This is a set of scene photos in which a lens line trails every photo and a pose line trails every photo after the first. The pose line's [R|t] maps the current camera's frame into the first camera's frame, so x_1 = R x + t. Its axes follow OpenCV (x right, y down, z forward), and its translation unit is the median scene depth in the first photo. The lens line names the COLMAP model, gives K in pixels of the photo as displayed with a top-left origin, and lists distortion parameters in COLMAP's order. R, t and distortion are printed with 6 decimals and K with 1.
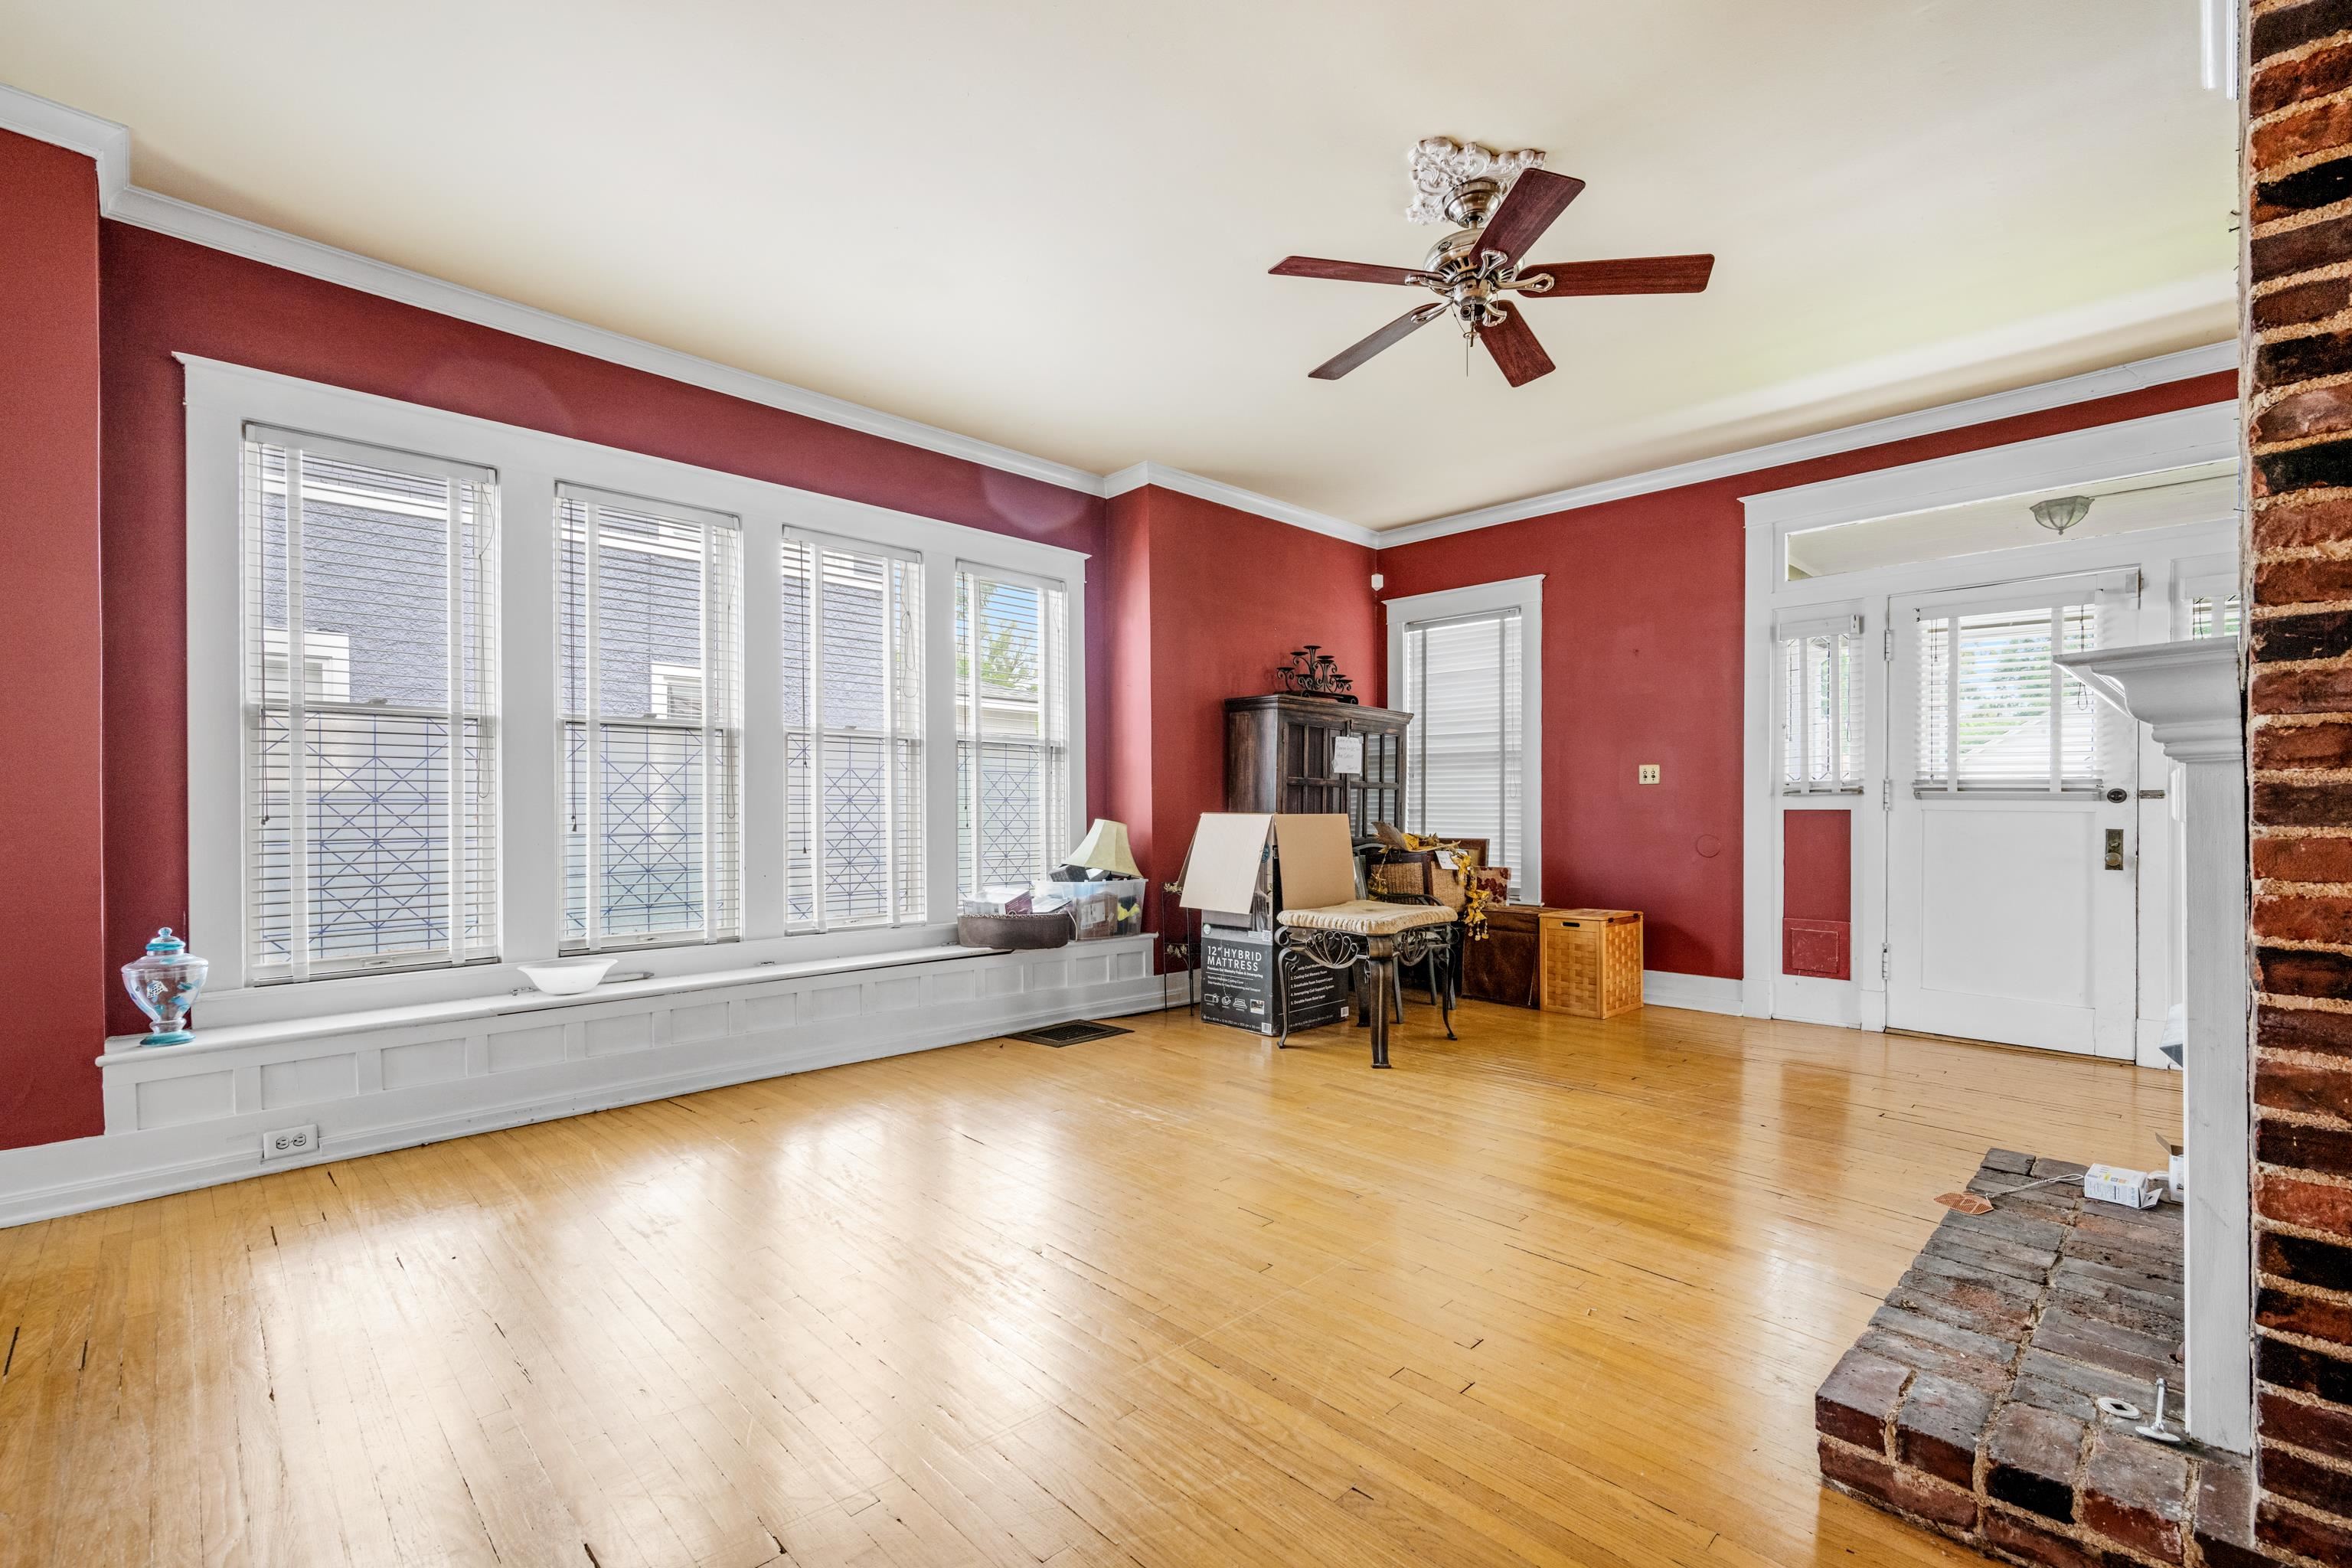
lens RADIAL K [[1032.1, 0, 1198.3], [0, 1032.1, 814.9], [0, 0, 1]] dist [0.000045, -0.000112]
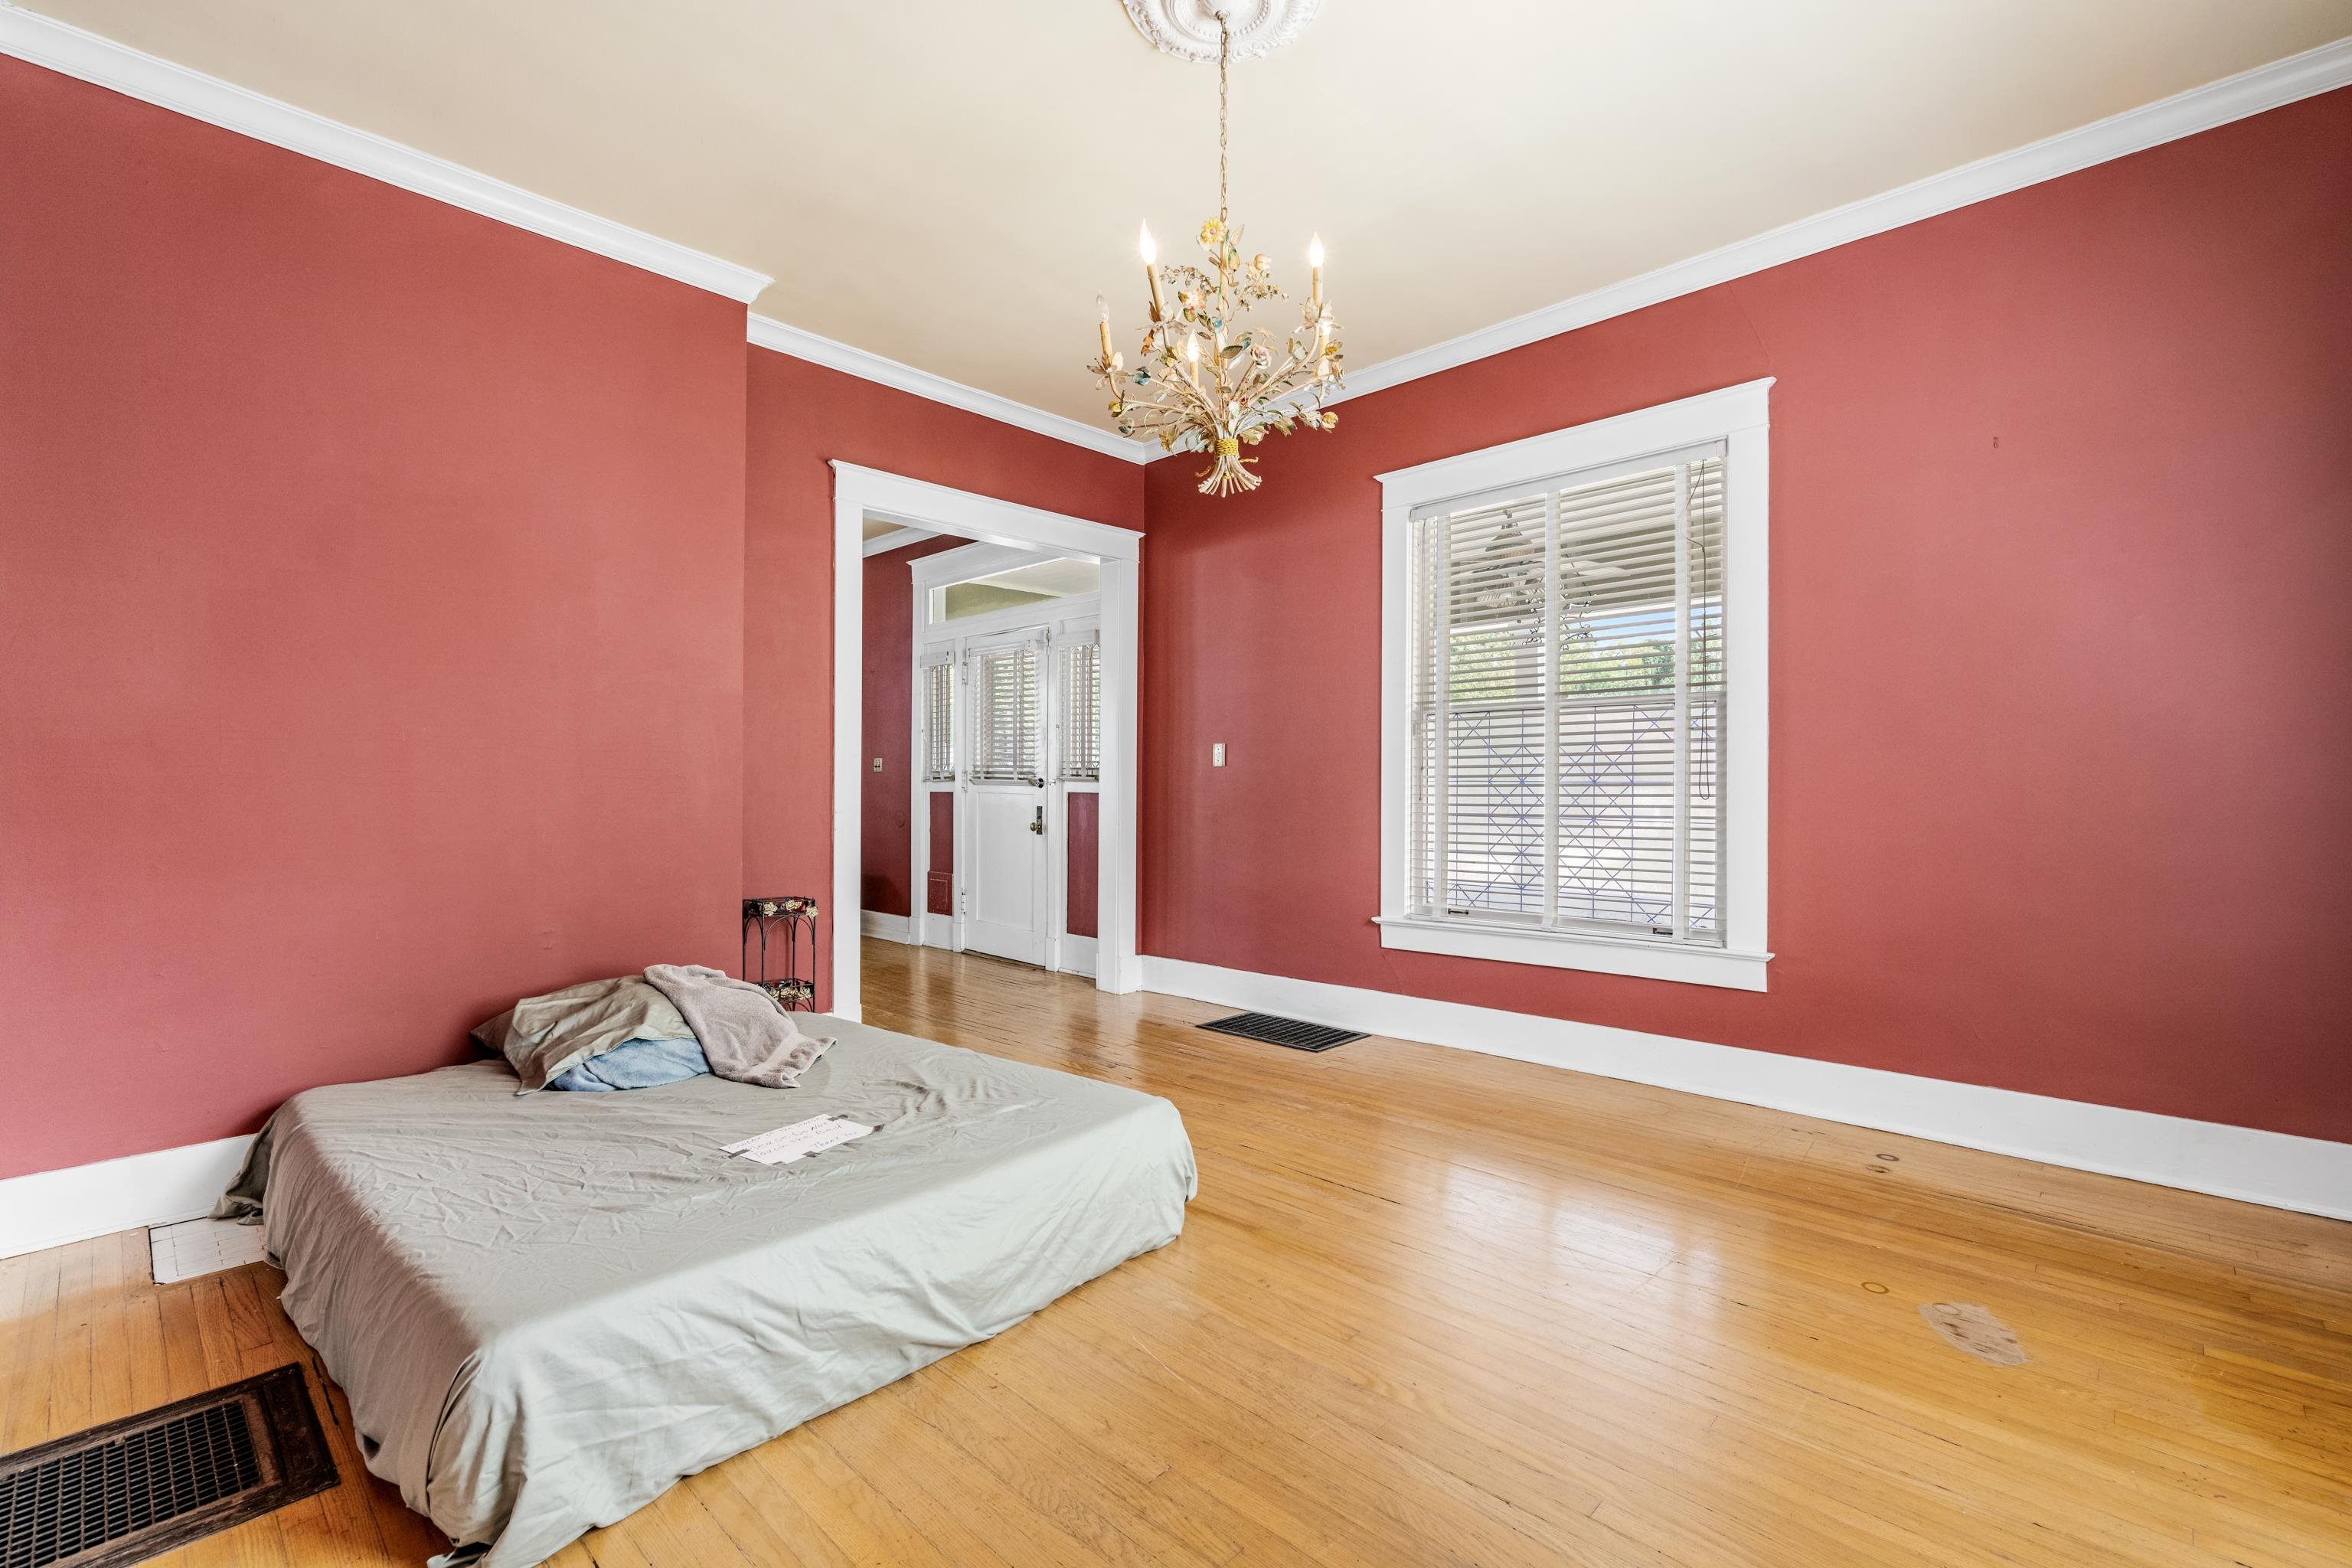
lens RADIAL K [[1021.6, 0, 1190.3], [0, 1021.6, 790.0], [0, 0, 1]] dist [-0.000669, -0.000002]
pose [[0.999475, 0.003616, 0.032189, 0.929244], [-0.003550, 0.999991, -0.002103, -0.005769], [-0.032197, 0.001988, 0.999480, -0.377635]]
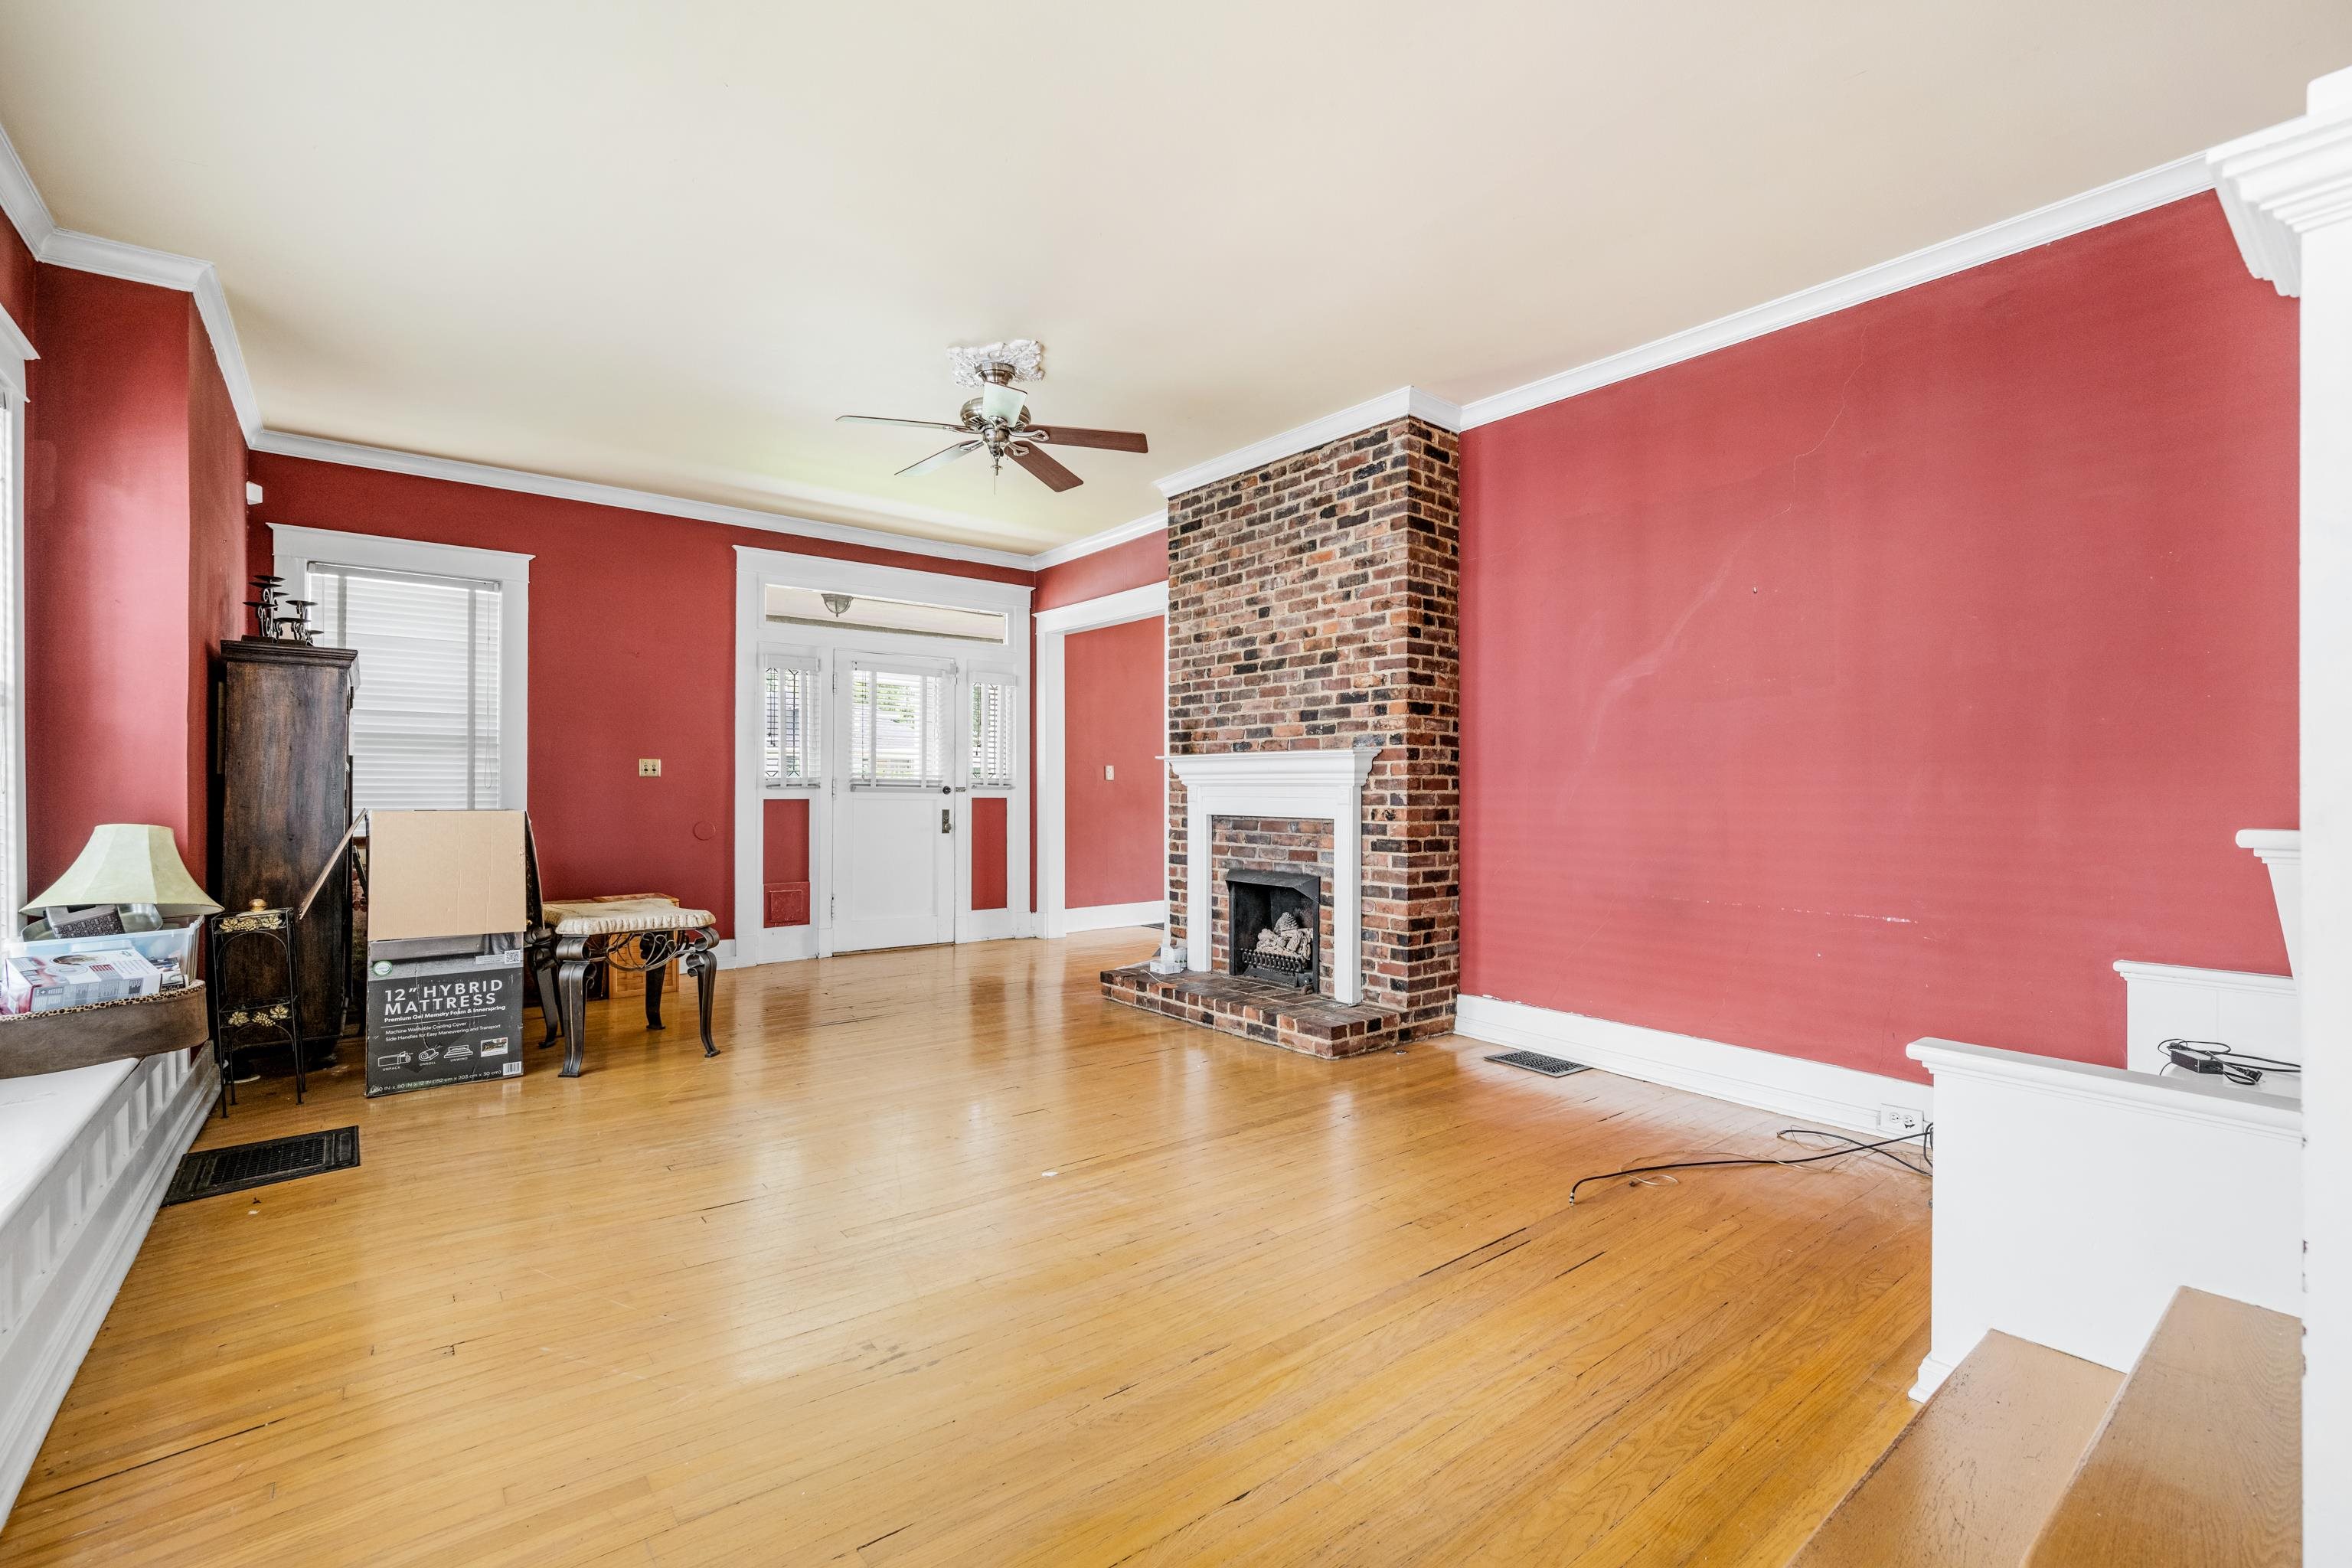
lens RADIAL K [[1021.6, 0, 1190.3], [0, 1021.6, 790.0], [0, 0, 1]] dist [-0.000669, -0.000002]
pose [[0.107303, 0.000982, 0.994226, -0.678011], [0.005763, 0.999982, -0.001610, -0.012361], [-0.994210, 0.005902, 0.107295, 0.361835]]
